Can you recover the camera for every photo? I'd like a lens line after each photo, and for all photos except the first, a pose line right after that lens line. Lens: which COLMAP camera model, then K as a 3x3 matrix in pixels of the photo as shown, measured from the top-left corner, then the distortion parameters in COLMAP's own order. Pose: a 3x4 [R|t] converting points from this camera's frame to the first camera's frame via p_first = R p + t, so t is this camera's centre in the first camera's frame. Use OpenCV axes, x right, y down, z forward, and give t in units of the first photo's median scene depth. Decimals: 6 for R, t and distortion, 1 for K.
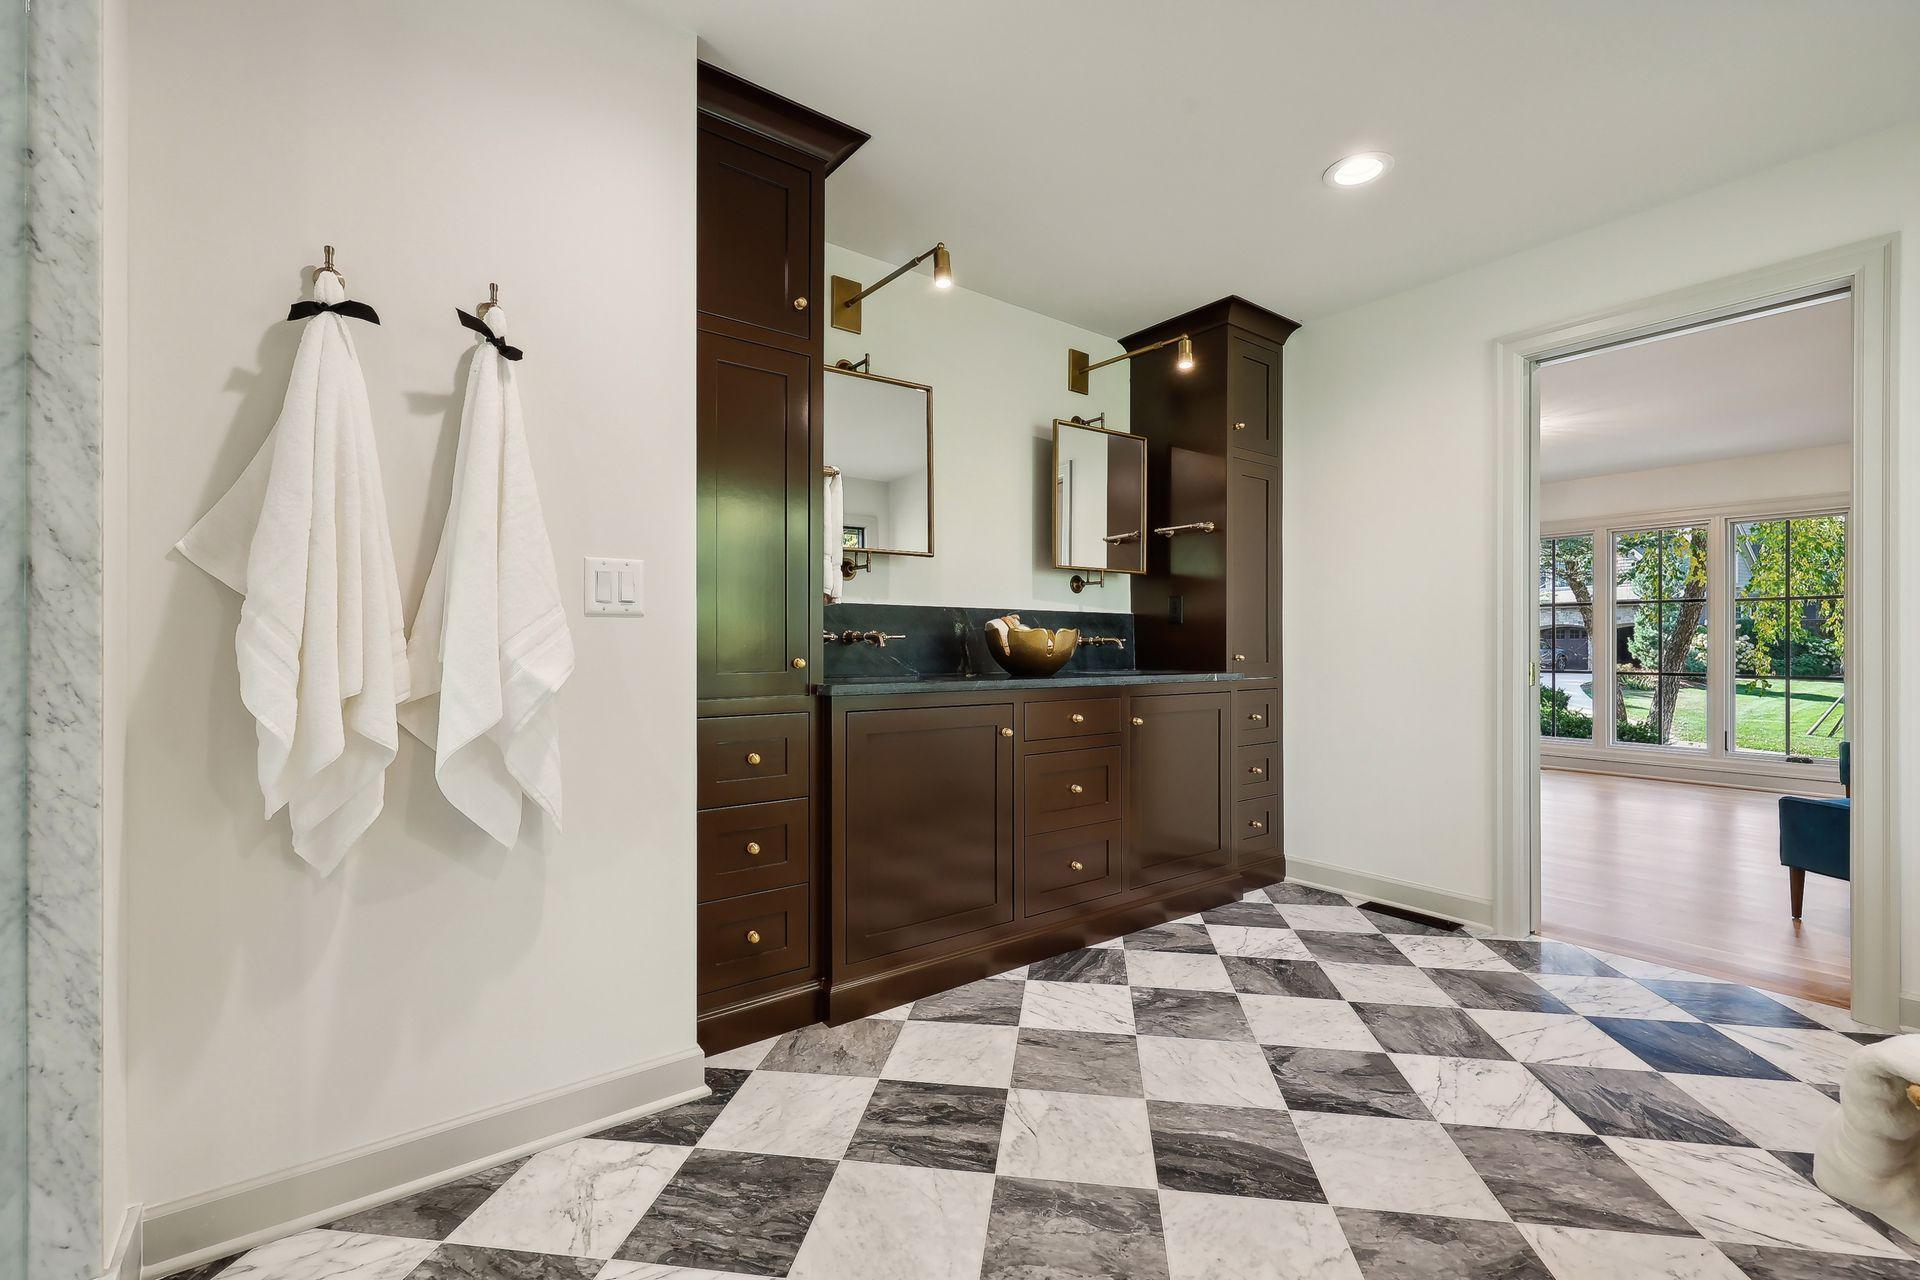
lens RADIAL K [[833.7, 0, 967.3], [0, 833.7, 648.7], [0, 0, 1]] dist [0.001094, 0.000345]
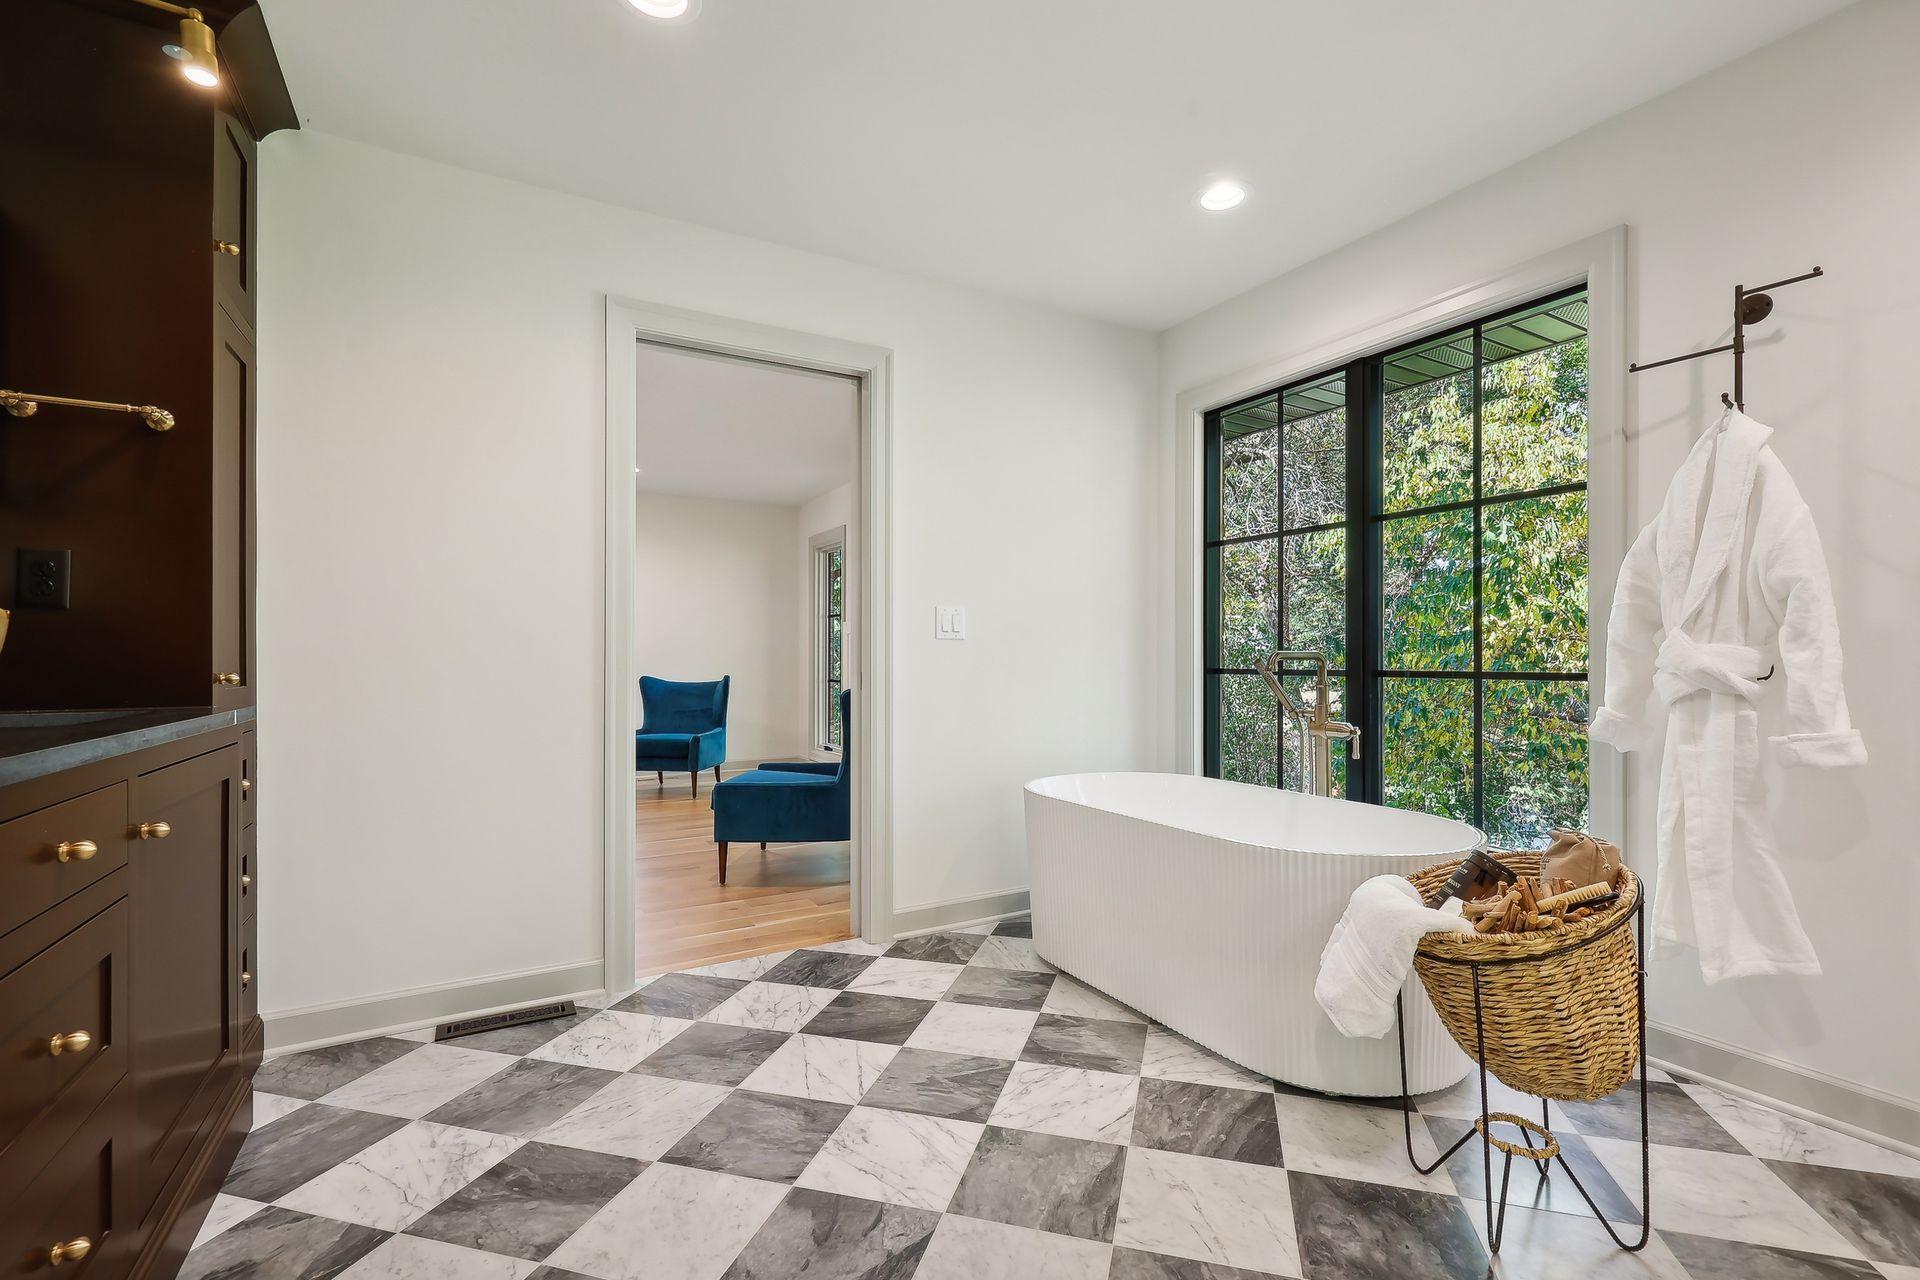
lens RADIAL K [[864.2, 0, 964.5], [0, 864.2, 644.8], [0, 0, 1]] dist [-0.001964, 0.004893]
pose [[0.135078, 0.008480, 0.990799, -0.206022], [0.008992, 0.999912, -0.009784, -0.001601], [-0.990794, 0.010230, 0.134990, 0.568443]]
